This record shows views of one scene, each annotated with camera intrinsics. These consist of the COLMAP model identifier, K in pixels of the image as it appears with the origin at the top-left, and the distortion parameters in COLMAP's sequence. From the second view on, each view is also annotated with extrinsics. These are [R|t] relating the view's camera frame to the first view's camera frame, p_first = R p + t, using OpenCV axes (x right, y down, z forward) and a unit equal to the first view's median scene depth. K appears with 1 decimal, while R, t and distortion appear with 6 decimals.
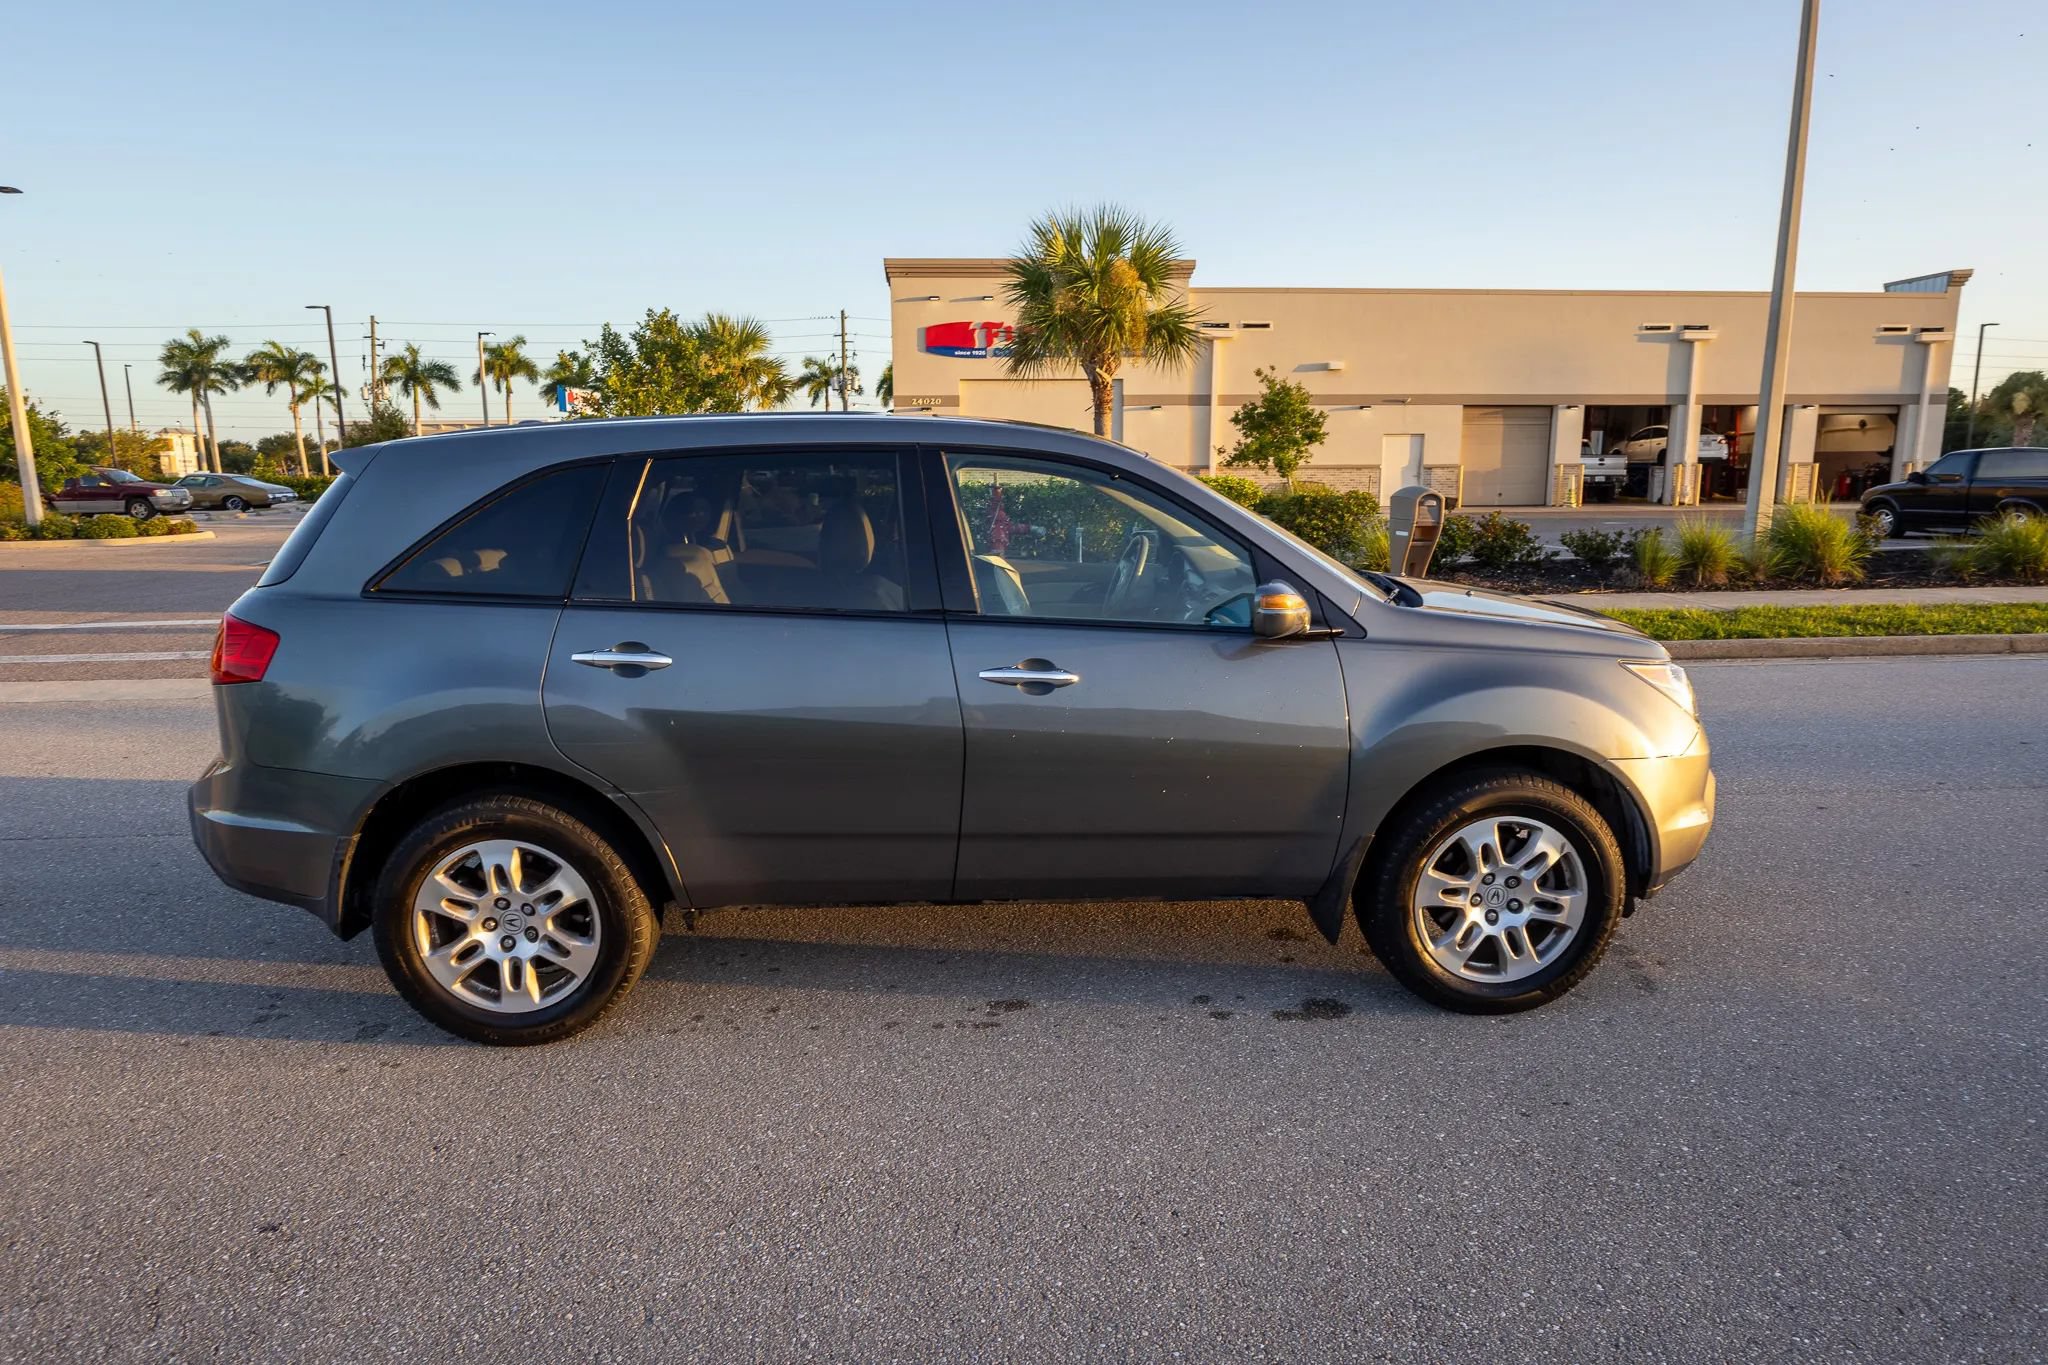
lens RADIAL K [[1132.6, 0, 1040.3], [0, 1132.6, 679.2], [0, 0, 1]] dist [-0.008581, -0.000343]
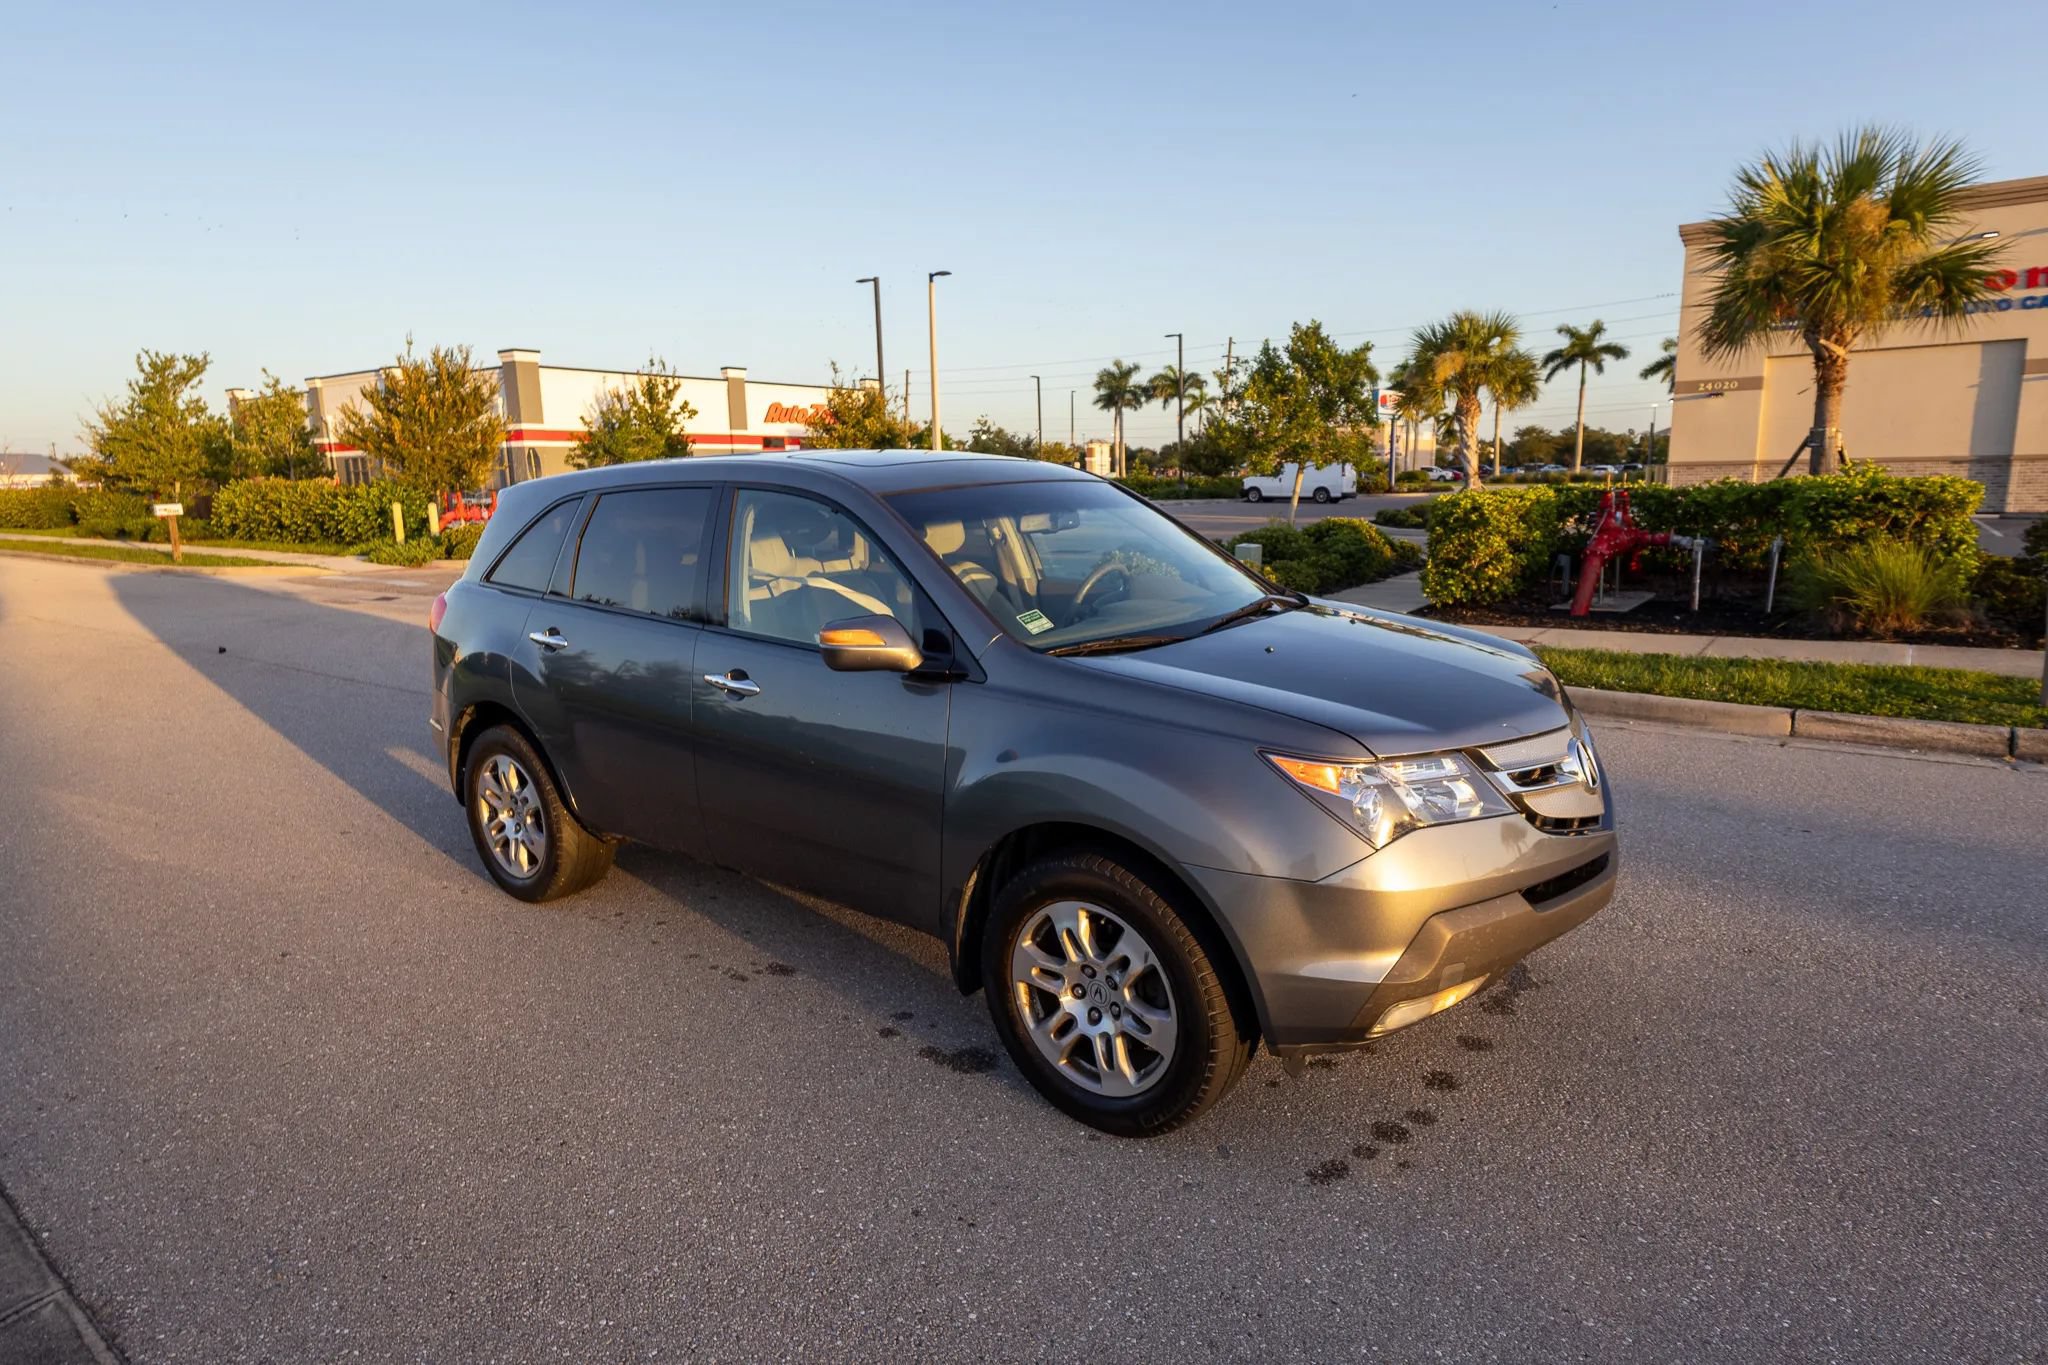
lens RADIAL K [[1114.7, 0, 1044.5], [0, 1114.7, 675.1], [0, 0, 1]] dist [0.015604, 0.001166]
pose [[0.765173, 0.103679, -0.635422, 0.080224], [-0.102918, 0.993954, 0.038245, -0.007336], [0.635545, 0.036132, 0.771218, 0.026779]]
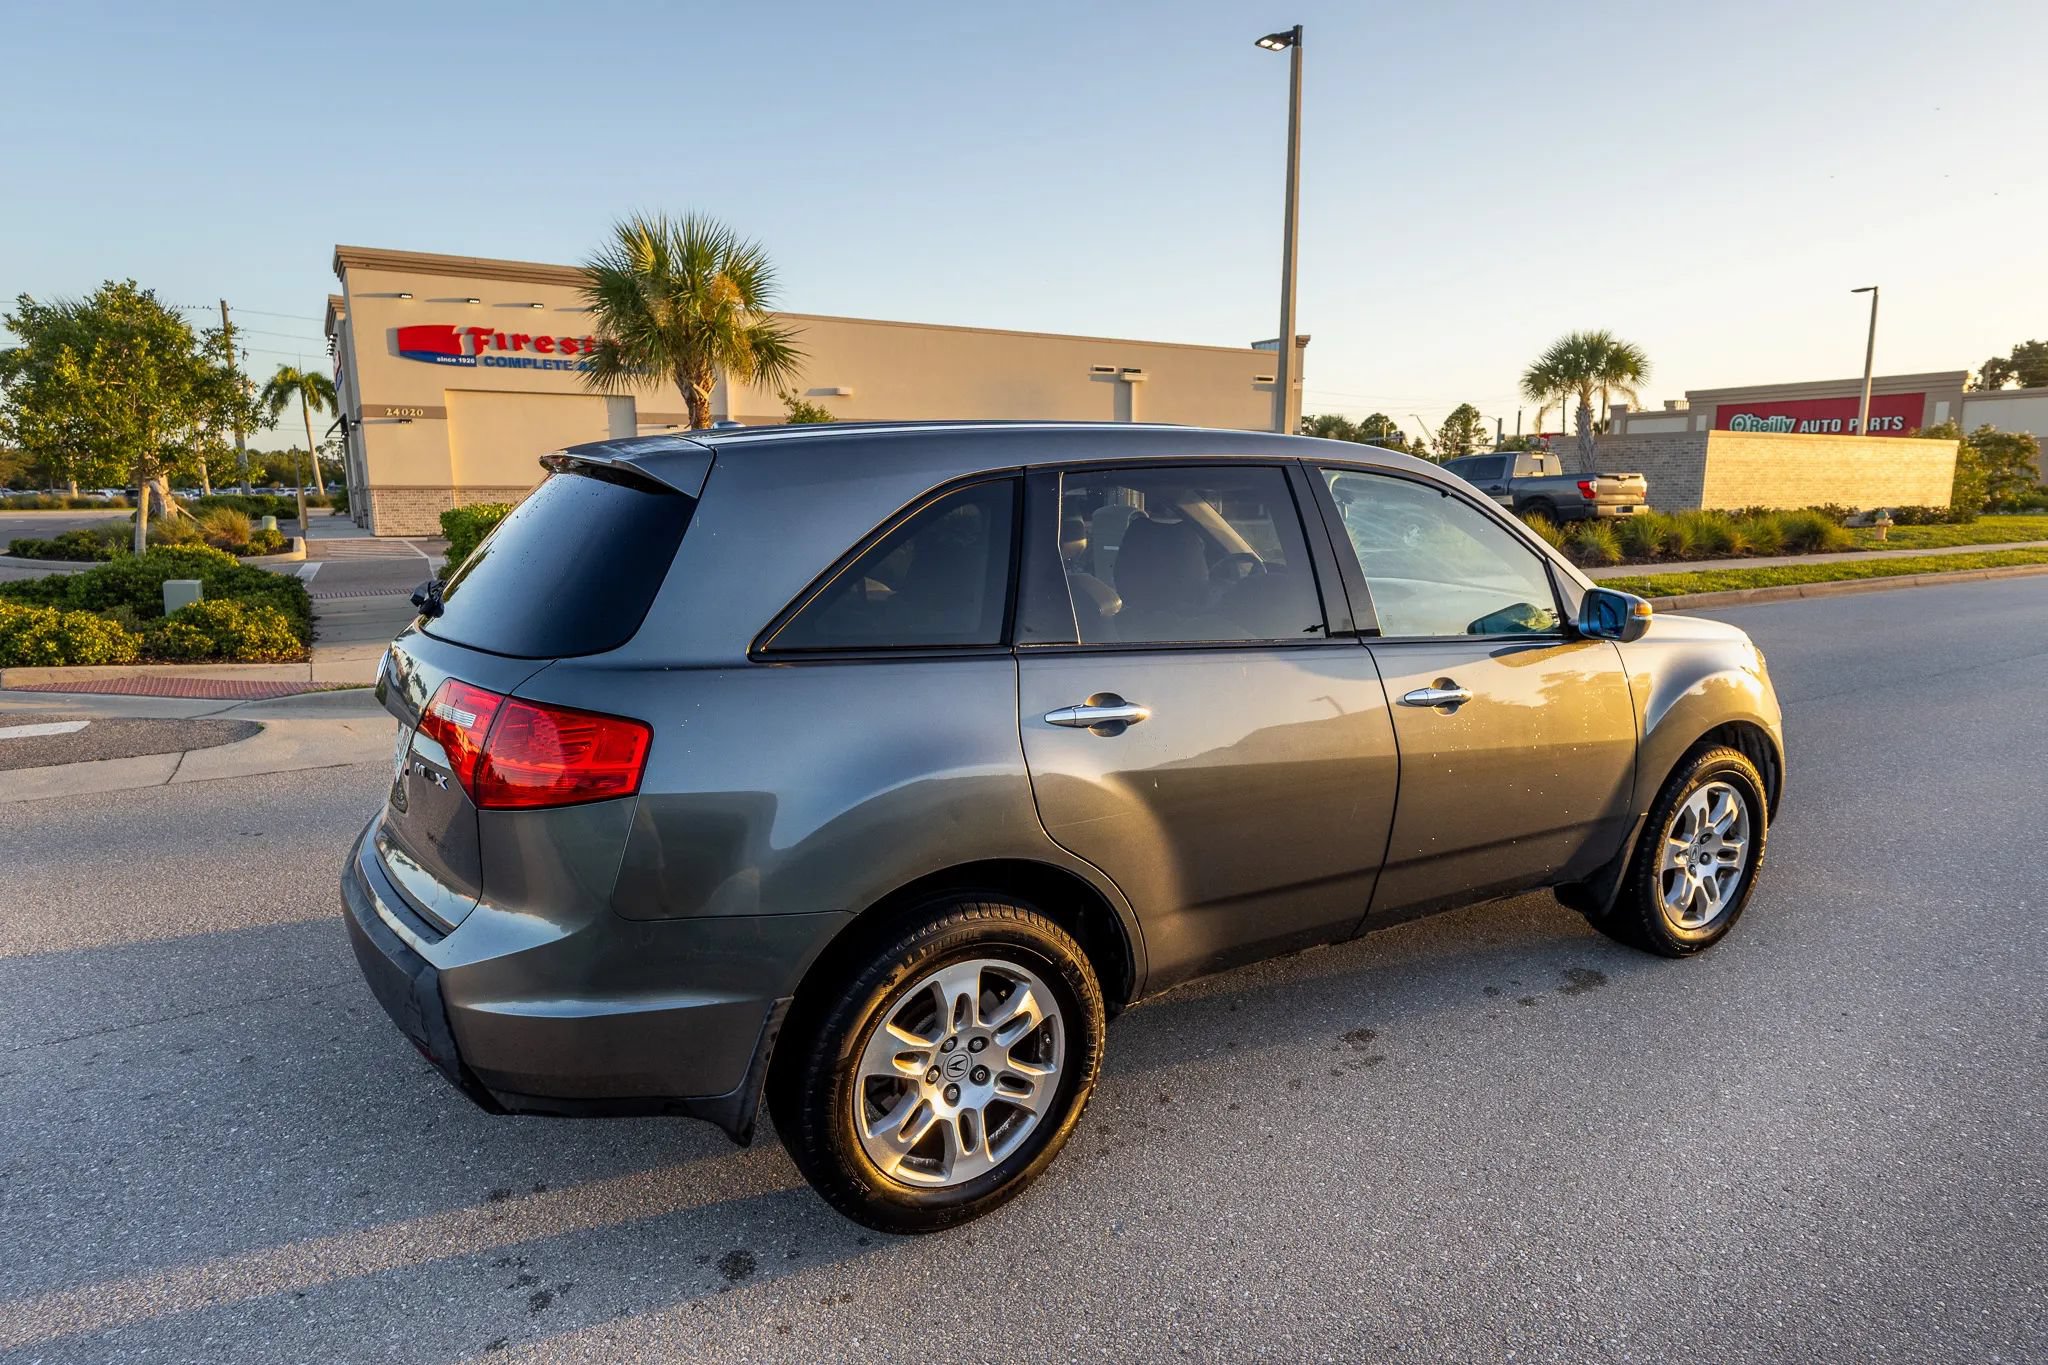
lens RADIAL K [[1092.7, 0, 1024.0], [0, 1092.7, 682.5], [0, 0, 1]] dist [0.008633, 0.000141]
pose [[0.896177, -0.076113, 0.437120, -0.062651], [0.080076, 0.996745, 0.009385, -0.004386], [-0.436411, 0.026593, 0.899354, 0.025176]]
